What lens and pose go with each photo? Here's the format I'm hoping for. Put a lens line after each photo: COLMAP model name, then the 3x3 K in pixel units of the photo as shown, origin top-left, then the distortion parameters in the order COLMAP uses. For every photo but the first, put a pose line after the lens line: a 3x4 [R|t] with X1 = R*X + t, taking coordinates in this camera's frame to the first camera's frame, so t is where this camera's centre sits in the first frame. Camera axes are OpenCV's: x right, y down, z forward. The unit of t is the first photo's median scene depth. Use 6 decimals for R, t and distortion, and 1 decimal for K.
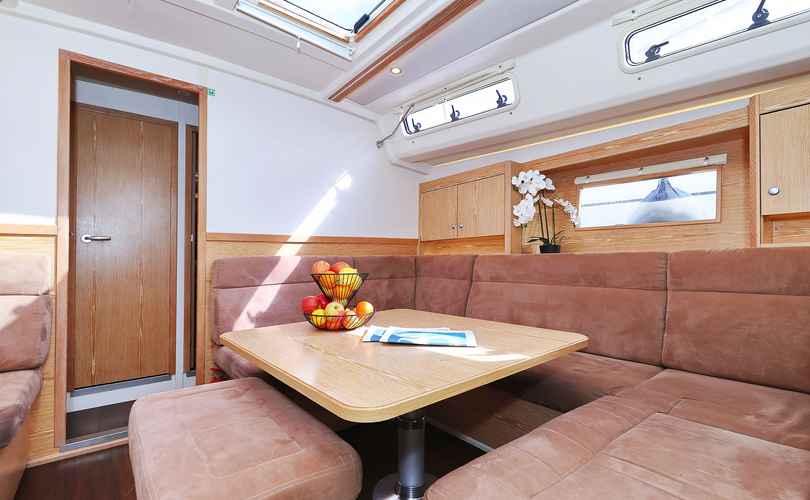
lens RADIAL K [[367.3, 0, 429.5], [0, 367.3, 251.4], [0, 0, 1]] dist [-0.000956, 0.000070]
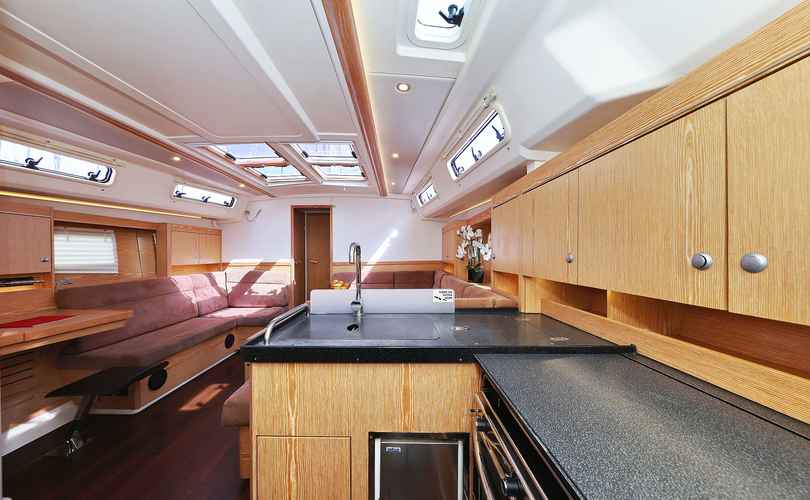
lens RADIAL K [[277.4, 0, 402.8], [0, 277.4, 252.7], [0, 0, 1]] dist [-0.000027, -0.000051]
pose [[0.756575, -0.005138, -0.653886, 0.908823], [0.016728, 0.999794, 0.011499, -0.120225], [0.653693, -0.019638, 0.756505, -0.117416]]
